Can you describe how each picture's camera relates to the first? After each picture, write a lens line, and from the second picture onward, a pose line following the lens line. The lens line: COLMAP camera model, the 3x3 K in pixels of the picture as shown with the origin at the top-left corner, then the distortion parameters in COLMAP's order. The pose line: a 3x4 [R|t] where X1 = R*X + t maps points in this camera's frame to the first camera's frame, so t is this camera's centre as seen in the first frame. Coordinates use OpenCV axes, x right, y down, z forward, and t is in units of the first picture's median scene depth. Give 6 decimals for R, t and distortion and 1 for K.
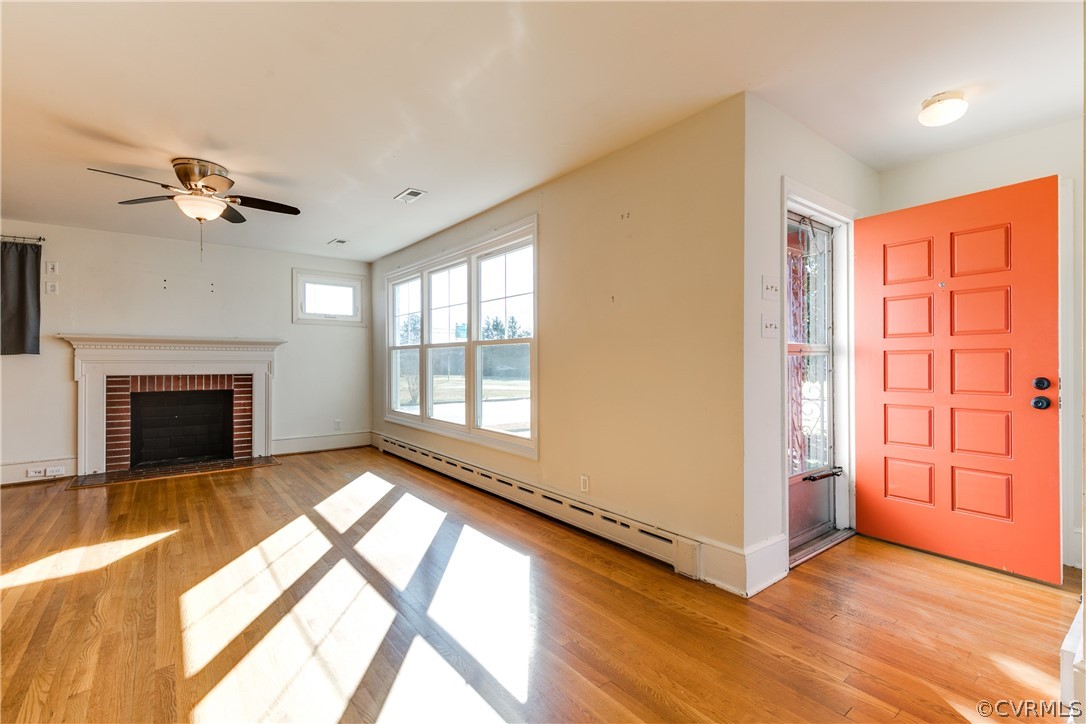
lens RADIAL K [[491.3, 0, 545.4], [0, 491.3, 362.4], [0, 0, 1]] dist [0.007542, 0.000468]
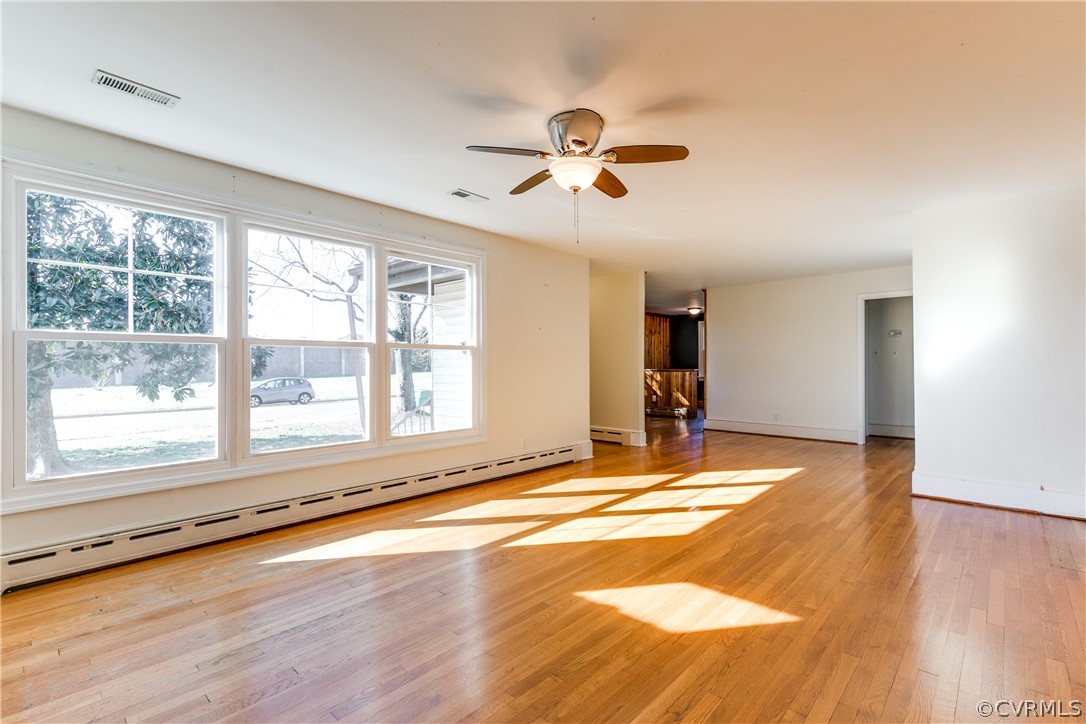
lens RADIAL K [[491.3, 0, 544.5], [0, 491.3, 359.6], [0, 0, 1]] dist [0.007542, 0.000468]
pose [[-0.161736, 0.016031, 0.986704, -1.137072], [0.007908, 0.999857, -0.014949, 0.002737], [-0.986802, 0.005385, -0.161840, 0.904752]]
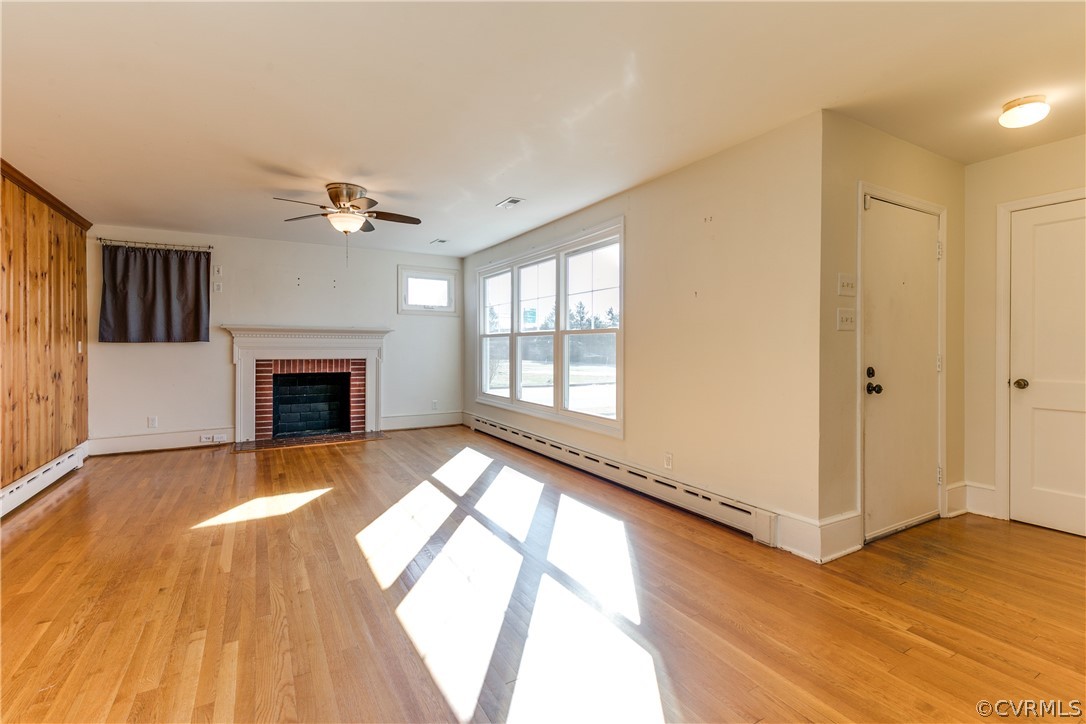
lens RADIAL K [[491.3, 0, 544.7], [0, 491.3, 354.4], [0, 0, 1]] dist [0.007542, 0.000468]
pose [[0.990888, 0.006762, -0.134522, -0.036757], [-0.004923, 0.999890, 0.013995, -0.006686], [0.134602, -0.013205, 0.990812, -0.105977]]
